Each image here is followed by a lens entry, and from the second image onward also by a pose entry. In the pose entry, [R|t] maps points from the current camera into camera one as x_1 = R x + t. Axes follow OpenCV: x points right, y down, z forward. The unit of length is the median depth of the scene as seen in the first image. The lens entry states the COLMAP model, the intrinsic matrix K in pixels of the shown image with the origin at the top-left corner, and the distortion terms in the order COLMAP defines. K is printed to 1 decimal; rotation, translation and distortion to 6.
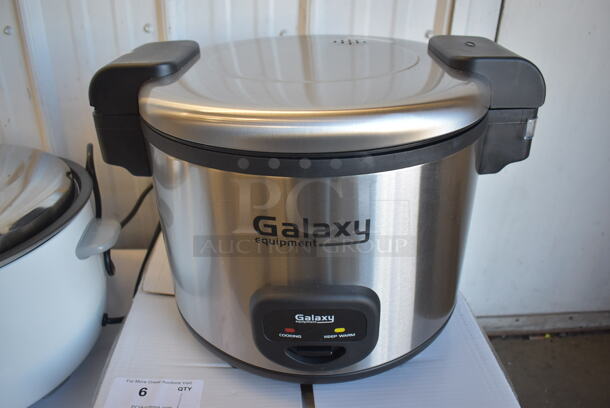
lens RADIAL K [[488.7, 0, 305.0], [0, 488.7, 204.0], [0, 0, 1]] dist [-0.095036, 0.003925]
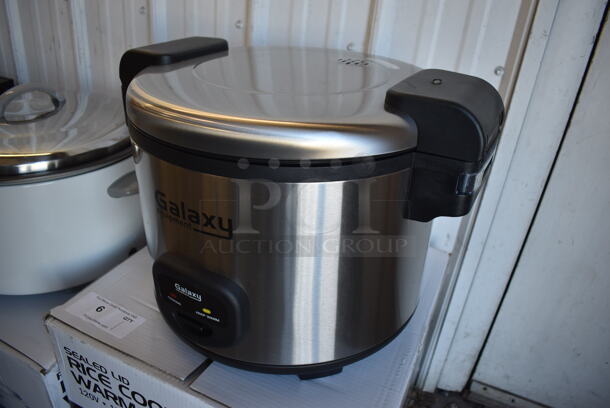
lens RADIAL K [[488.7, 0, 305.0], [0, 488.7, 204.0], [0, 0, 1]] dist [-0.095036, 0.003925]
pose [[0.874533, 0.273531, -0.400466, 0.620940], [-0.276742, 0.959586, 0.051082, -0.090981], [0.398254, 0.066153, 0.914887, 0.055655]]
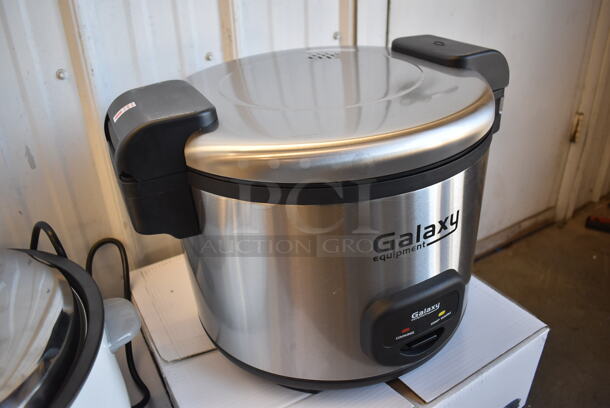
lens RADIAL K [[488.7, 0, 305.0], [0, 488.7, 204.0], [0, 0, 1]] dist [-0.095036, 0.003925]
pose [[0.878014, -0.268494, 0.396236, -0.556417], [0.264913, 0.962086, 0.064903, -0.133614], [-0.398639, 0.047982, 0.915852, 0.089622]]
